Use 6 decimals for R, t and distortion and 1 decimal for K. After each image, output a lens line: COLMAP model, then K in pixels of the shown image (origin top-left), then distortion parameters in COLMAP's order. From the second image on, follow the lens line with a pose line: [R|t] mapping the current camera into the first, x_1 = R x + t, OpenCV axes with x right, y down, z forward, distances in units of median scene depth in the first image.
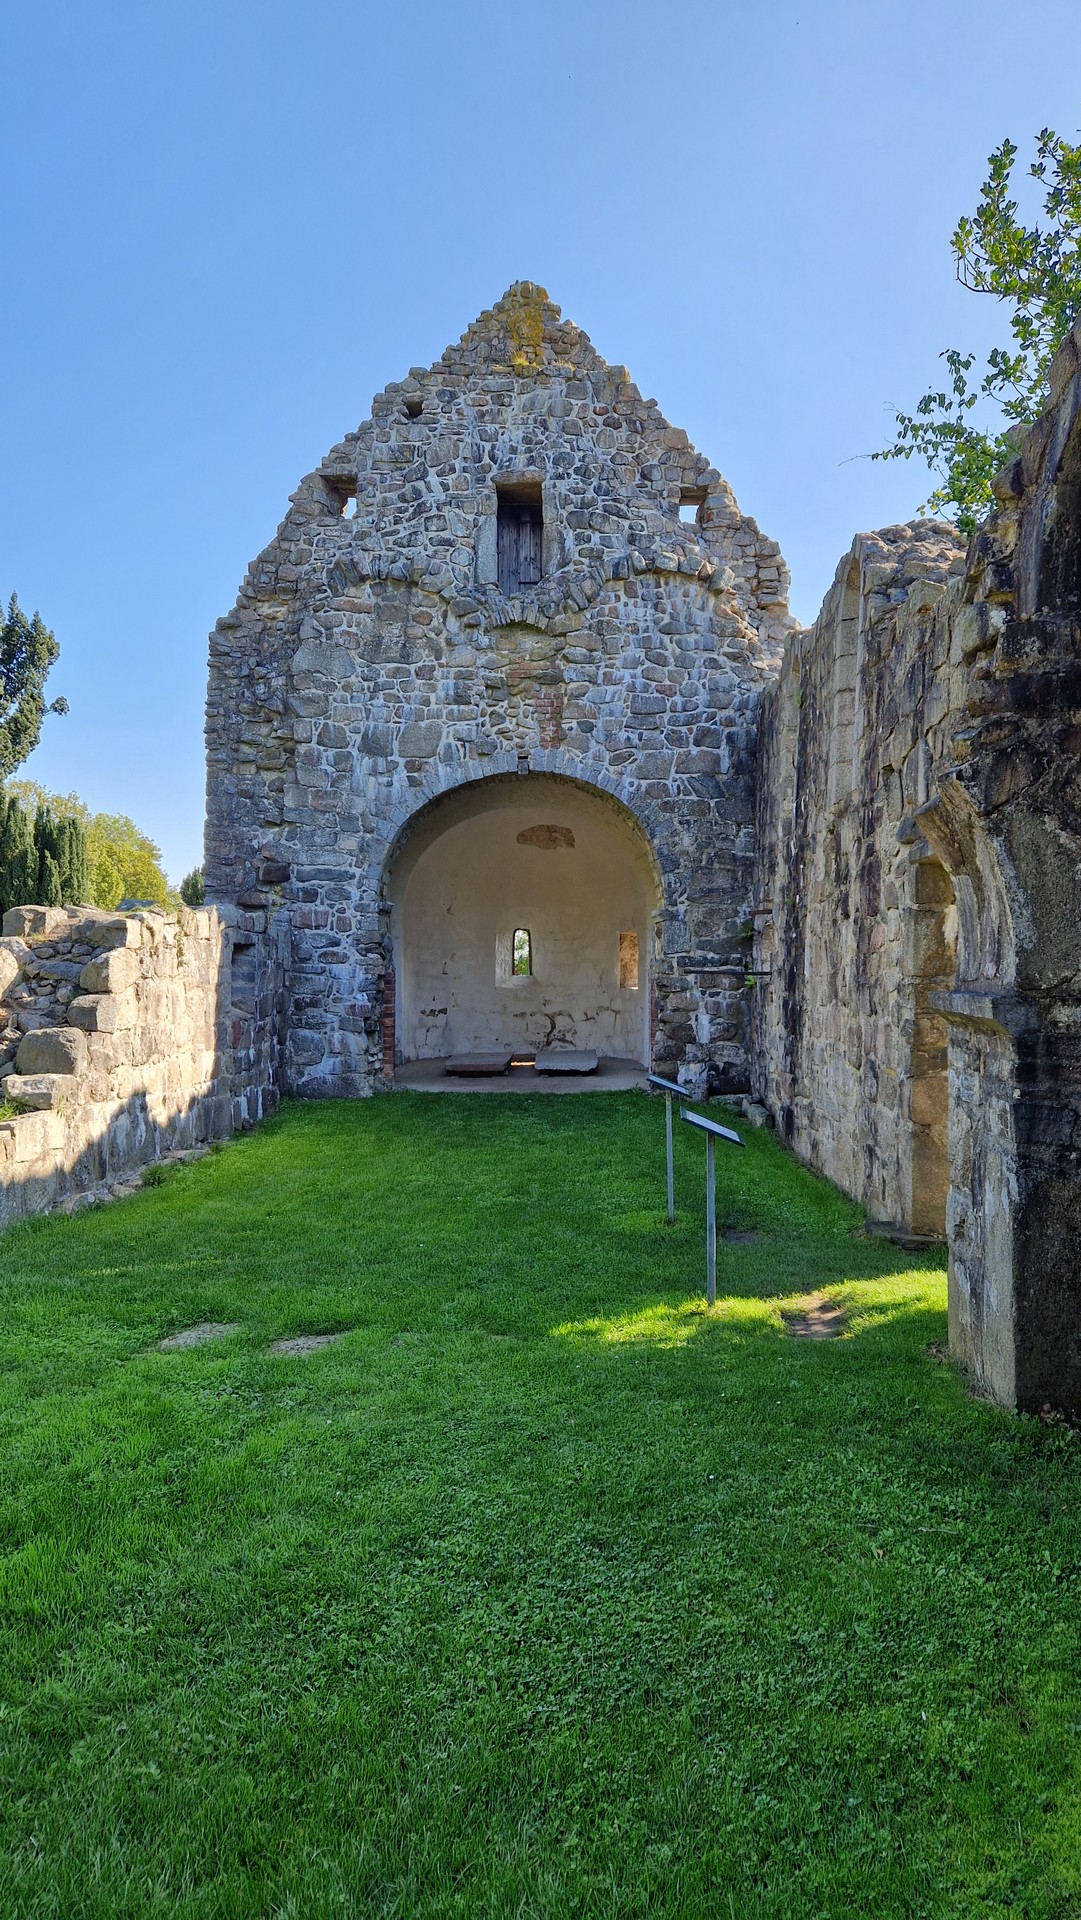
lens RADIAL K [[1286.8, 0, 534.7], [0, 1286.8, 1000.2], [0, 0, 1]] dist [0.034231, -0.010240]
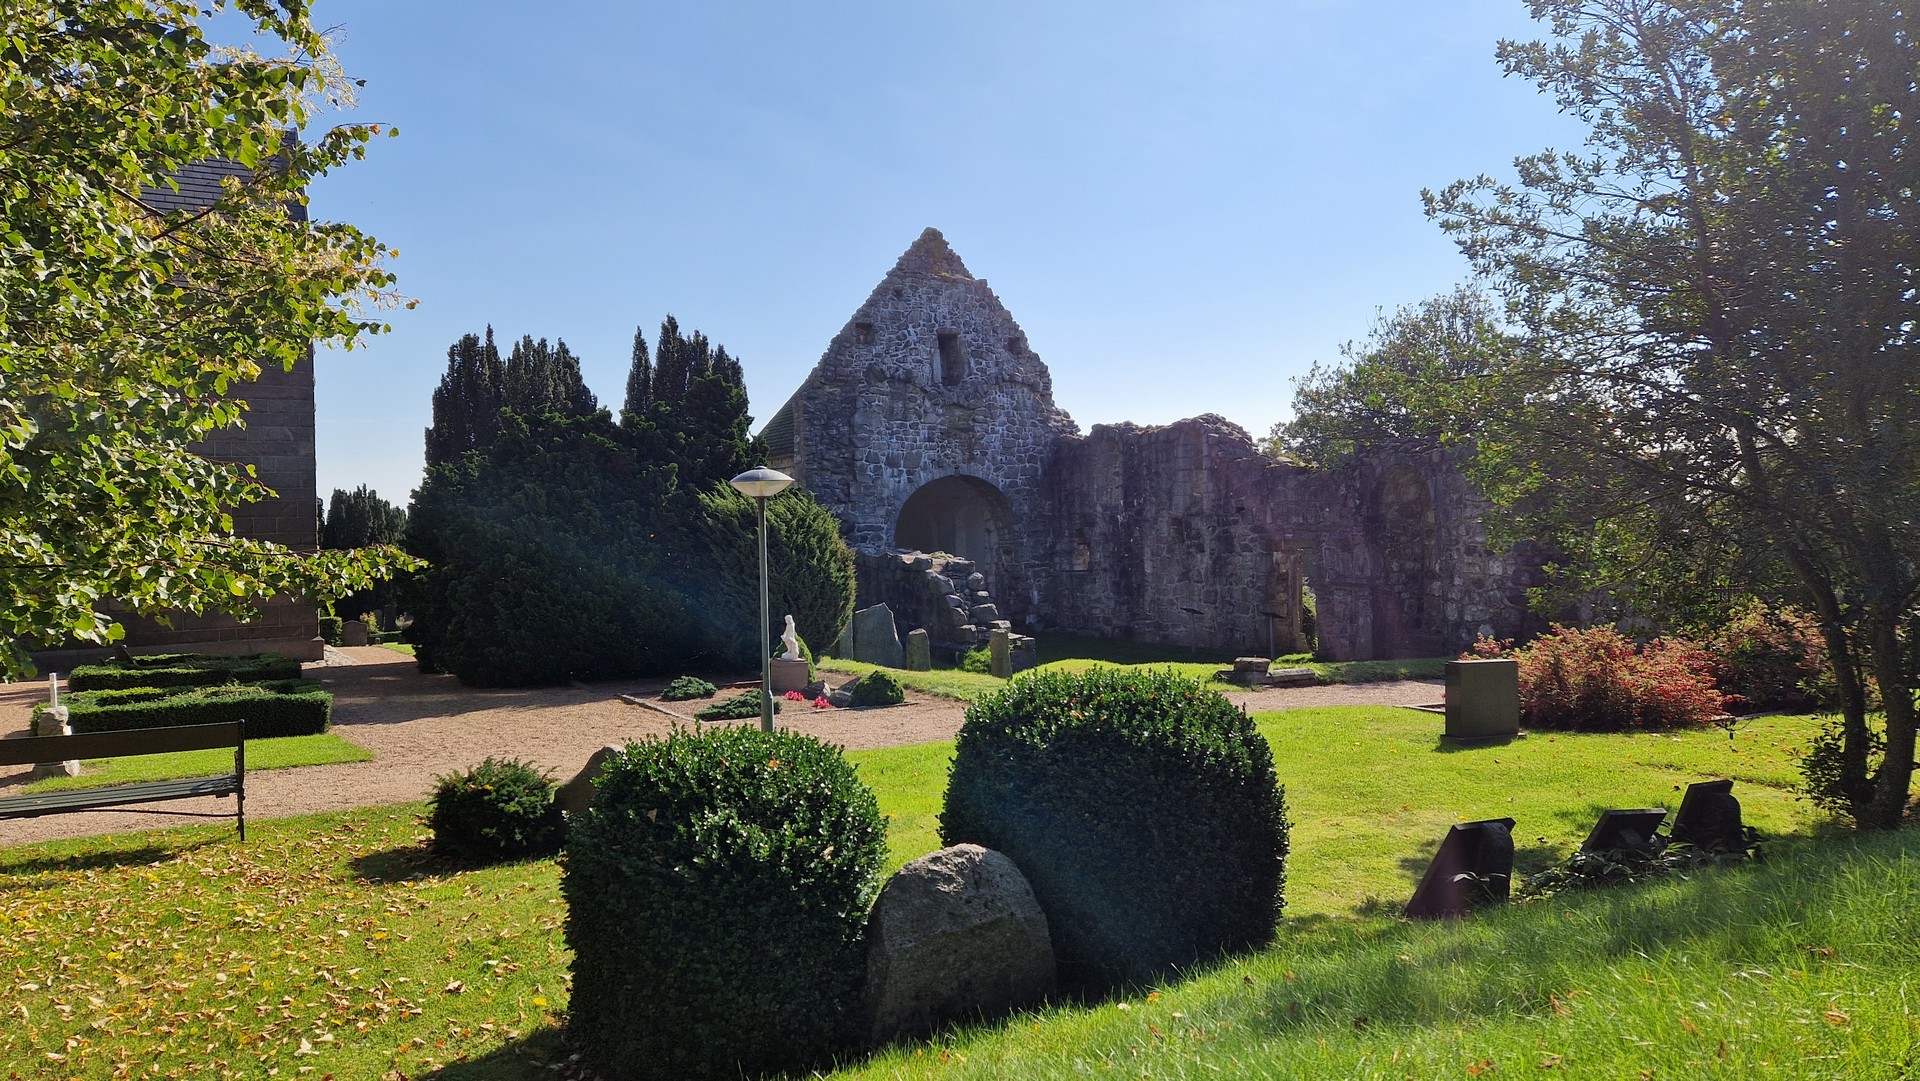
lens RADIAL K [[1286.8, 0, 962.7], [0, 1286.8, 538.4], [0, 0, 1]] dist [0.034231, -0.010240]
pose [[0.853850, -0.028159, 0.519756, -1.055606], [0.044315, 0.998843, -0.018686, -0.039698], [-0.518629, 0.038987, 0.854110, -0.729313]]
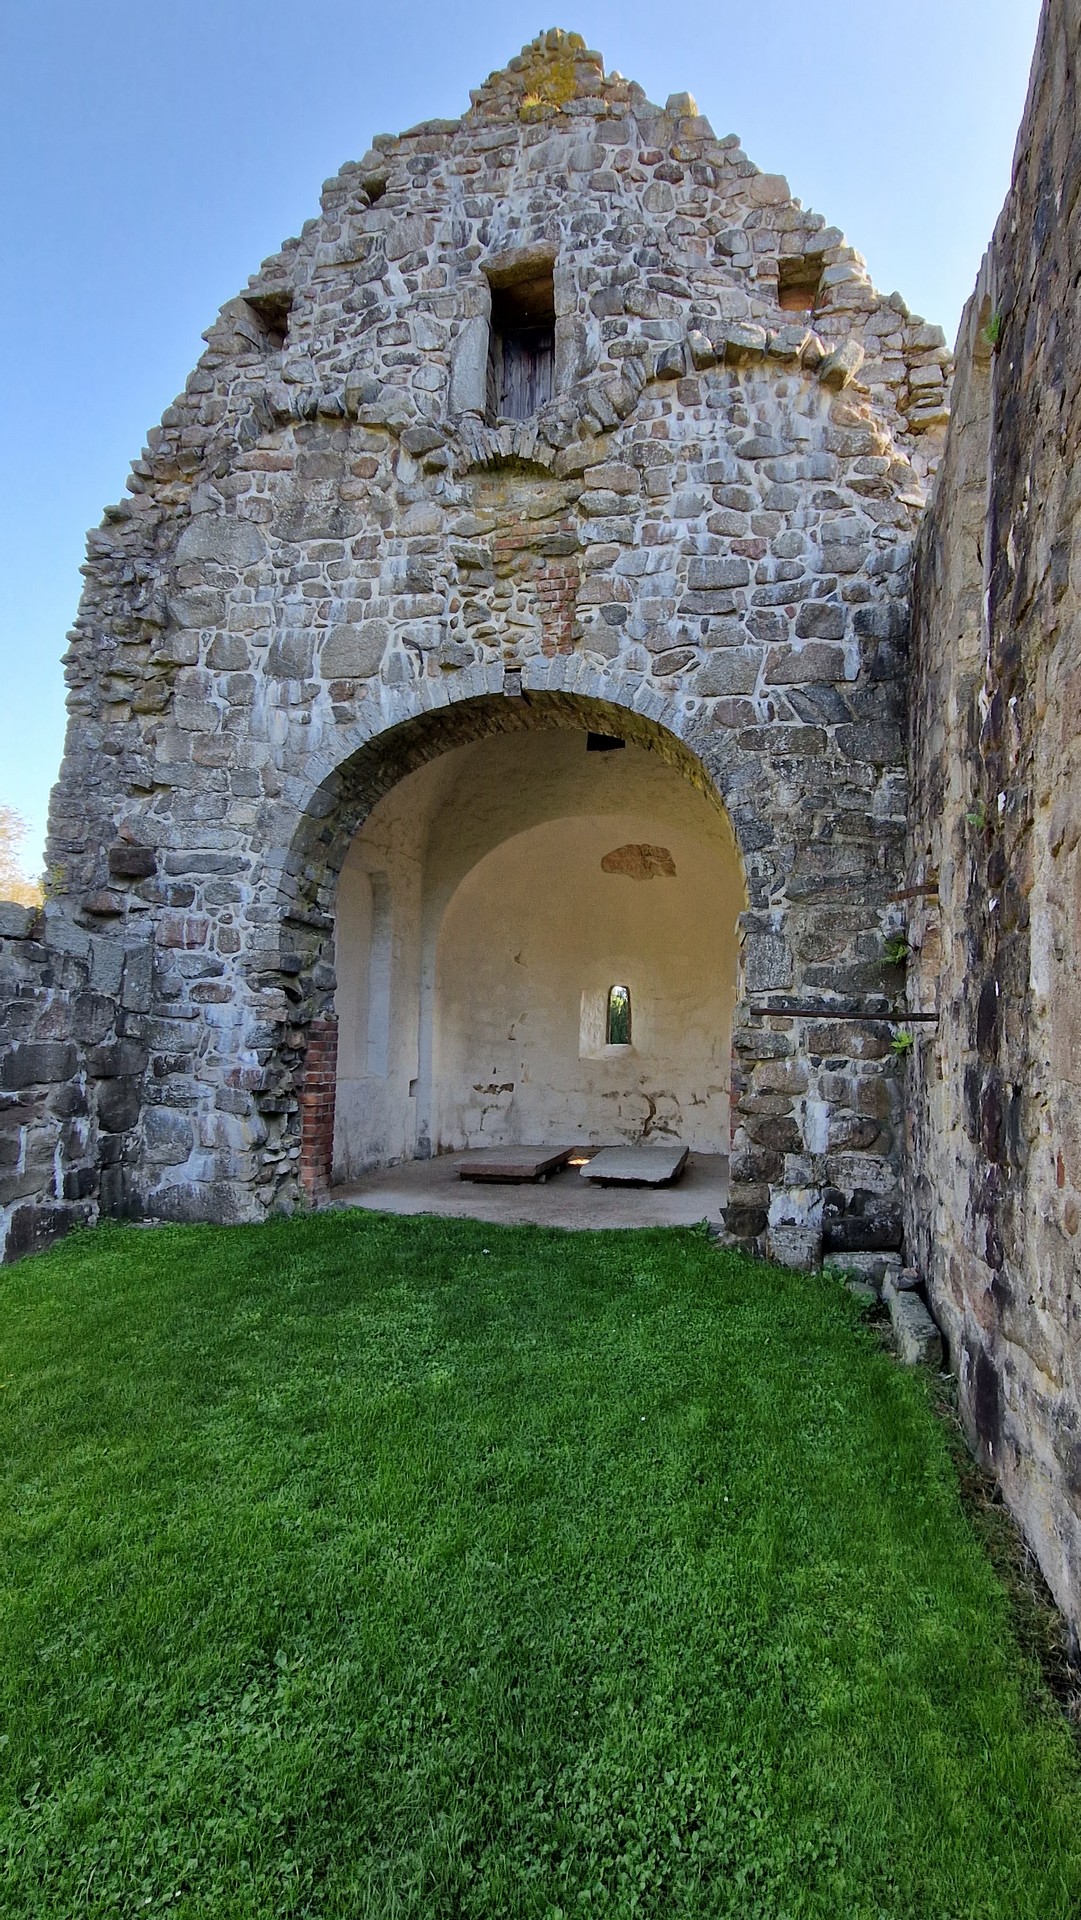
lens RADIAL K [[1053.7, 0, 558.0], [0, 1053.7, 964.8], [0, 0, 1]] dist [-0.007802, 0.002384]
pose [[0.984125, 0.004774, -0.177411, 0.101659], [-0.024327, 0.993832, -0.108199, 0.004584], [0.175800, 0.110797, 0.978171, 0.528052]]
